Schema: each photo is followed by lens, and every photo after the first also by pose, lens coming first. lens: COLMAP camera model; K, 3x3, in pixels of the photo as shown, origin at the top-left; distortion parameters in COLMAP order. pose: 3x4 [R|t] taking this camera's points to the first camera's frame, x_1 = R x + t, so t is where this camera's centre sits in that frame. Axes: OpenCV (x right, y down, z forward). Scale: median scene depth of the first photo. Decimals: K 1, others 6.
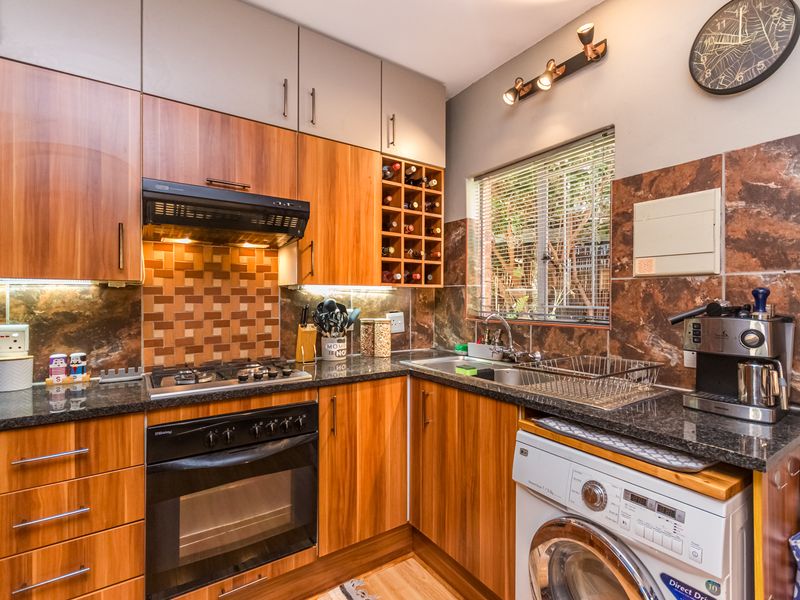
lens RADIAL K [[403.7, 0, 428.5], [0, 403.7, 295.3], [0, 0, 1]] dist [-0.003164, 0.001050]
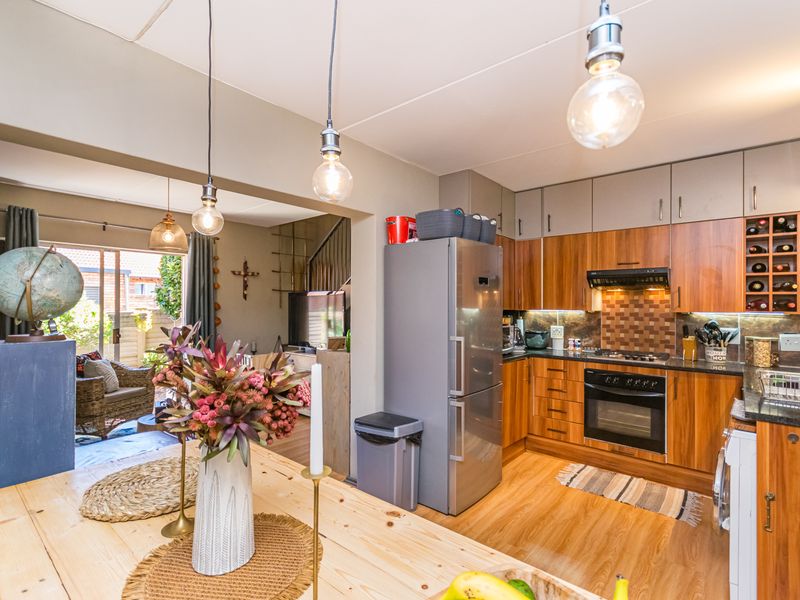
lens RADIAL K [[403.7, 0, 407.5], [0, 403.7, 299.5], [0, 0, 1]] dist [-0.003164, 0.001050]
pose [[0.248027, -0.008031, -0.968720, 1.091041], [-0.001676, 0.999961, -0.008719, -0.065319], [0.968752, 0.003786, 0.248003, -0.535871]]
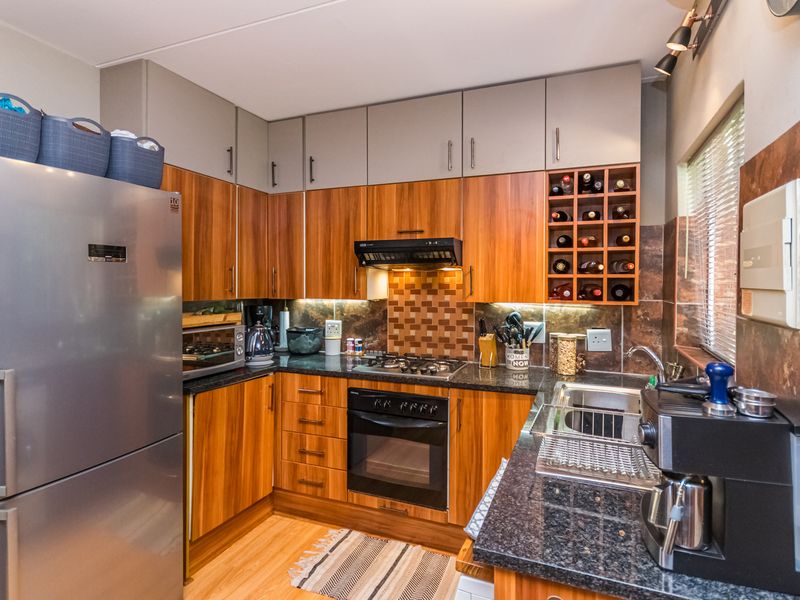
lens RADIAL K [[438.7, 0, 410.8], [0, 438.7, 283.3], [0, 0, 1]] dist [-0.011173, 0.003227]
pose [[0.534295, 0.005232, -0.845282, 0.731190], [-0.000201, 0.999982, 0.006062, -0.092719], [0.845298, -0.003069, 0.534286, 0.155099]]
